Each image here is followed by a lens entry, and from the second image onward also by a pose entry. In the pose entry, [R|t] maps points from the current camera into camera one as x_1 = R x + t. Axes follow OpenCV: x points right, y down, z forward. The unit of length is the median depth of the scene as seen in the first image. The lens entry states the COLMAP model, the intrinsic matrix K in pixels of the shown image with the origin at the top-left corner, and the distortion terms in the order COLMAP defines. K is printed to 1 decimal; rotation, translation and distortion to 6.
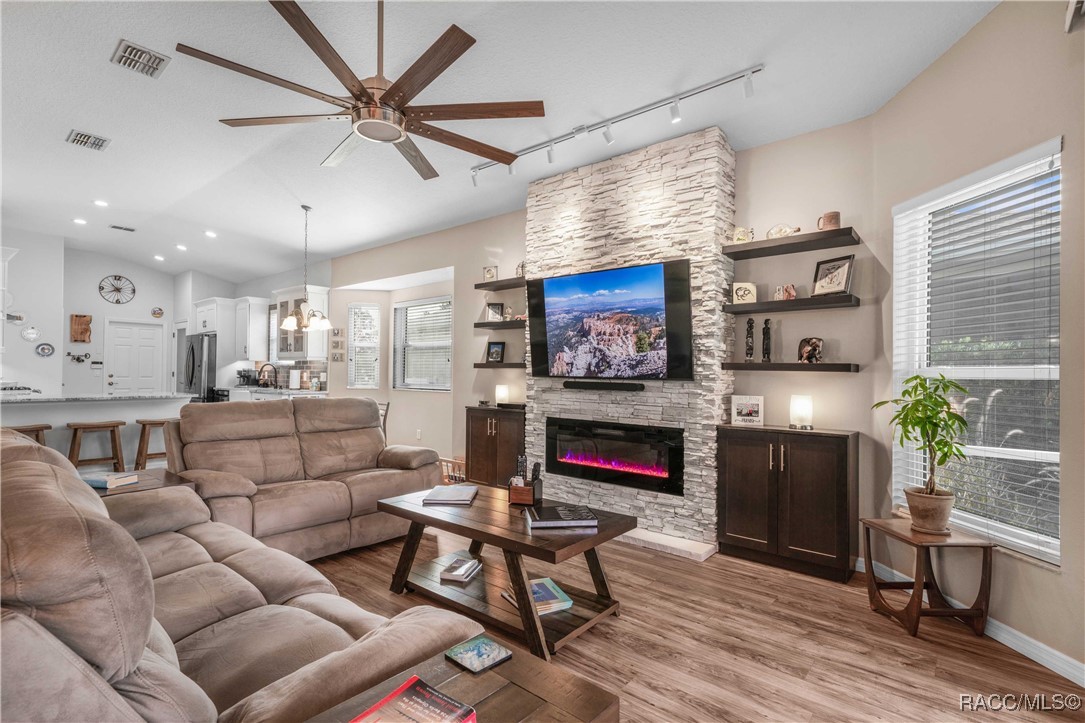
lens RADIAL K [[525.7, 0, 538.0], [0, 525.7, 368.2], [0, 0, 1]] dist [0.016363, -0.001018]
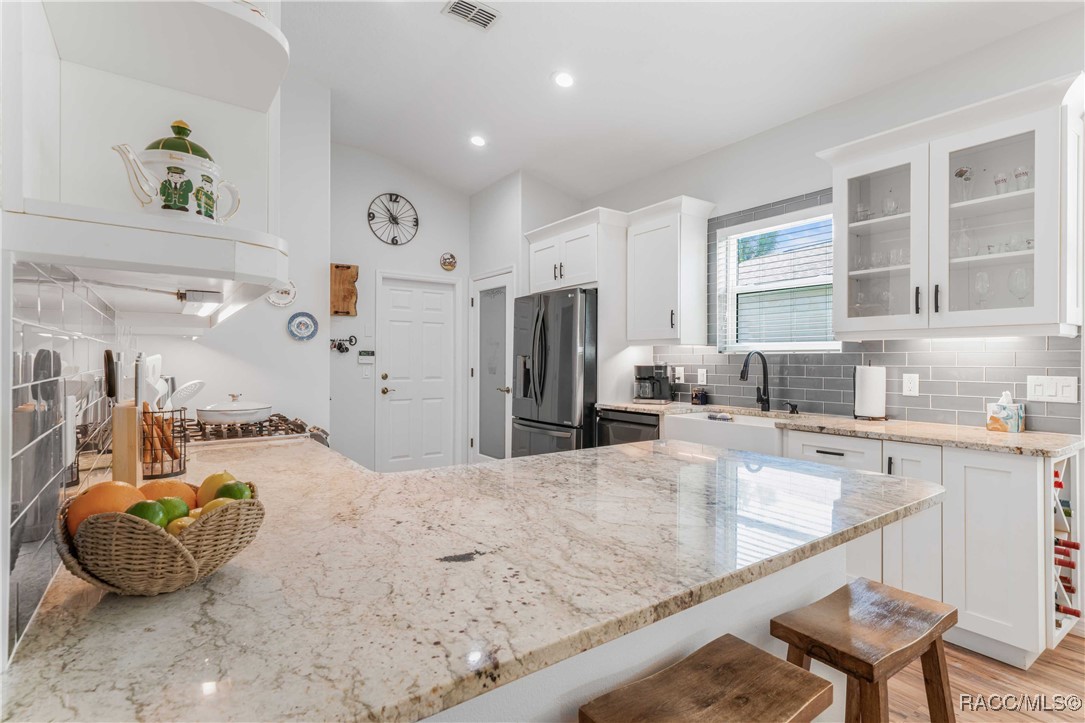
lens RADIAL K [[525.7, 0, 537.3], [0, 525.7, 357.8], [0, 0, 1]] dist [0.016363, -0.001018]
pose [[0.970736, -0.009168, -0.239974, -0.917471], [0.010757, 0.999928, 0.005313, -0.010510], [0.239908, -0.007739, 0.970765, 0.894287]]
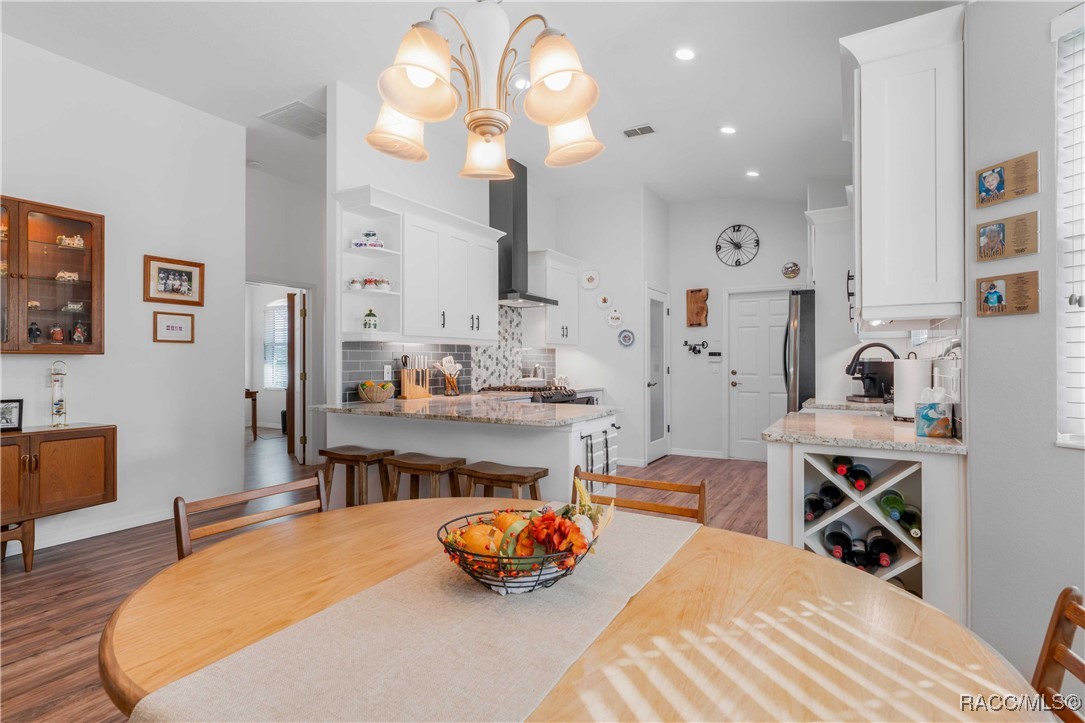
lens RADIAL K [[525.7, 0, 534.4], [0, 525.7, 360.0], [0, 0, 1]] dist [0.016363, -0.001018]
pose [[0.152344, -0.015408, -0.988207, -0.291236], [0.010813, 0.999845, -0.013923, 0.009576], [0.988268, -0.008565, 0.152487, 1.130850]]
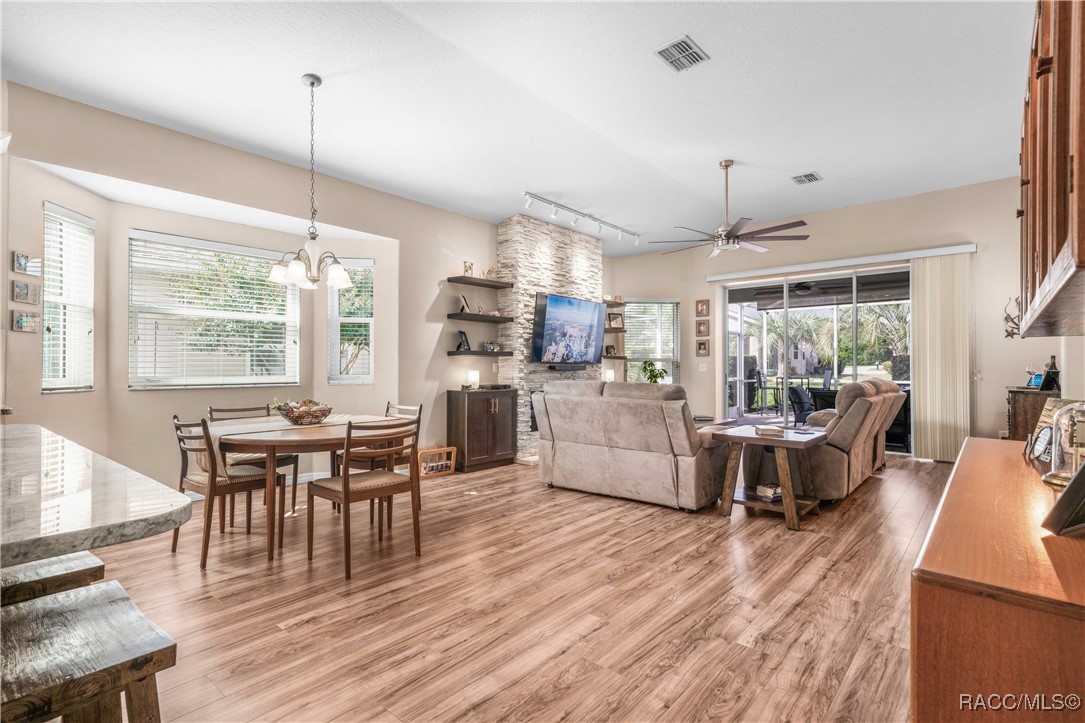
lens RADIAL K [[525.7, 0, 537.7], [0, 525.7, 362.6], [0, 0, 1]] dist [0.016363, -0.001018]
pose [[0.004415, -0.003292, 0.999985, -1.169559], [-0.009122, 0.999953, 0.003333, 0.009656], [-0.999949, -0.009137, 0.004384, 0.839120]]
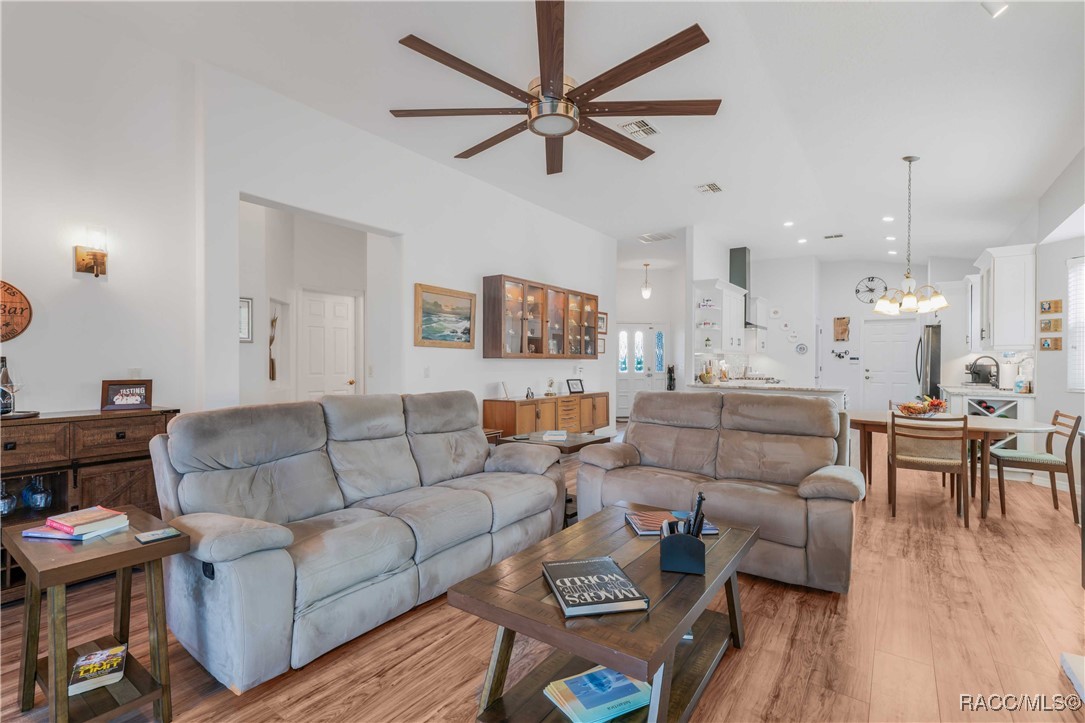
lens RADIAL K [[499.3, 0, 536.7], [0, 499.3, 363.6], [0, 0, 1]] dist [0.021546, 0.000891]
pose [[0.076994, -0.007715, -0.997002, 0.311909], [0.006472, 0.999953, -0.007238, 0.007183], [0.997011, -0.005895, 0.077040, 0.430476]]
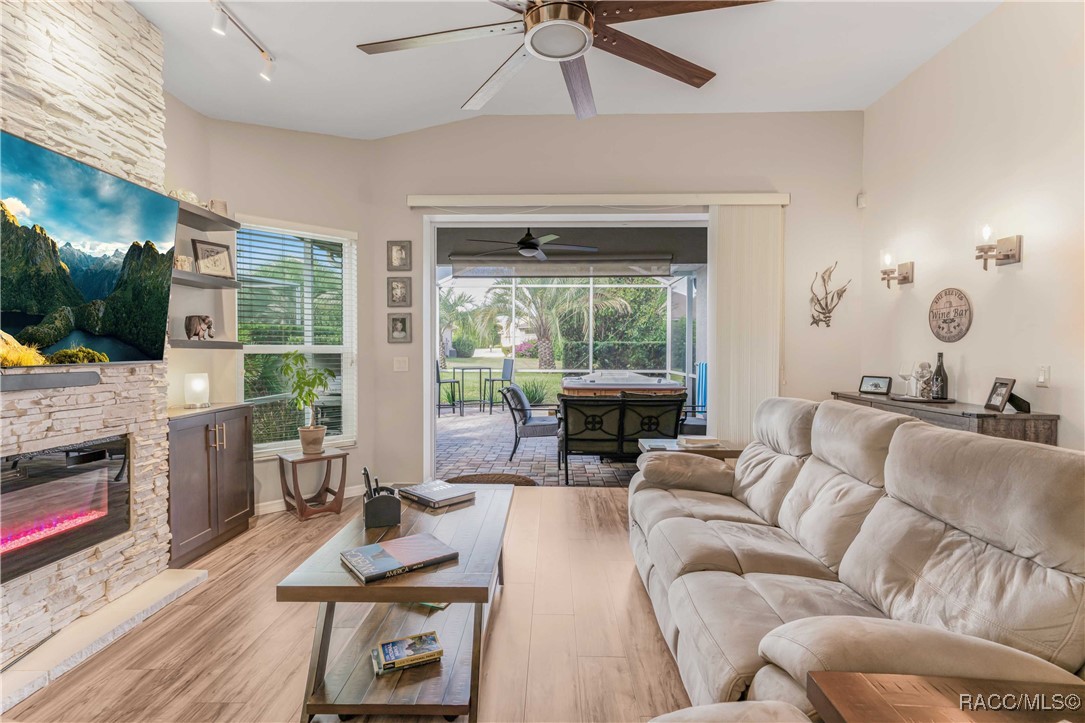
lens RADIAL K [[525.7, 0, 539.7], [0, 525.7, 354.7], [0, 0, 1]] dist [0.016363, -0.001018]
pose [[-0.629139, -0.020035, 0.777035, -0.425531], [-0.017127, 0.999782, 0.011911, -0.003730], [-0.777104, -0.005815, -0.629345, 0.720488]]
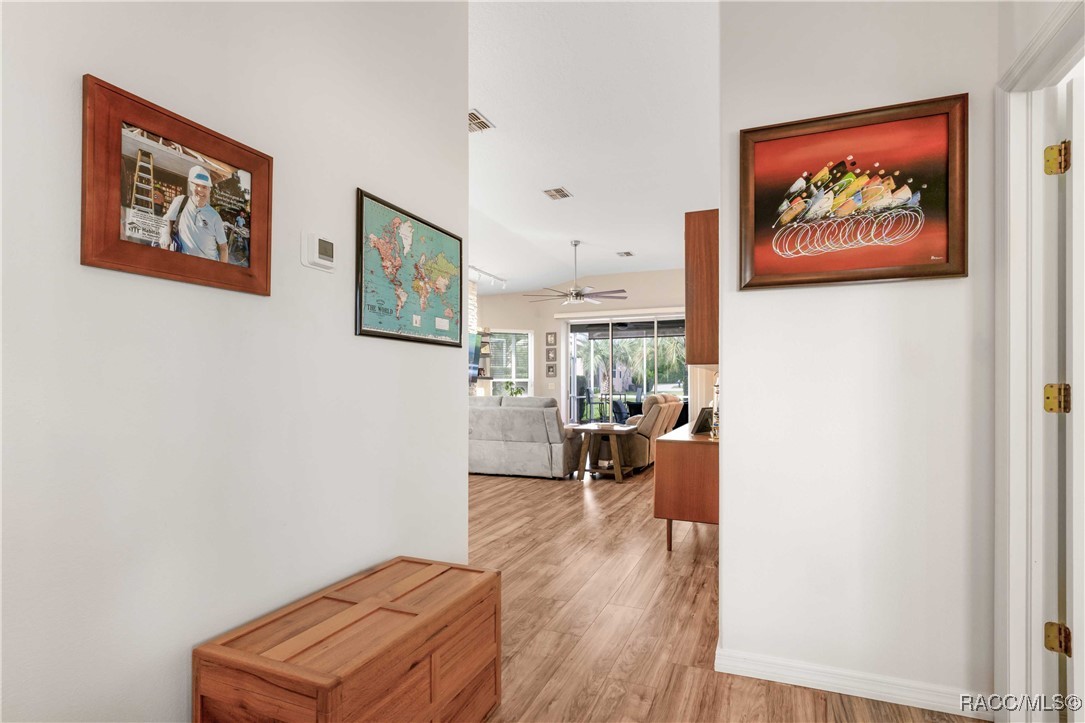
lens RADIAL K [[564.6, 0, 538.4], [0, 564.6, 380.9], [0, 0, 1]] dist [-0.002584, 0.000193]
pose [[-0.313950, -0.004437, 0.949429, -1.592924], [-0.010681, 0.999942, 0.001141, 0.004208], [-0.949379, -0.009783, -0.313979, 1.063571]]
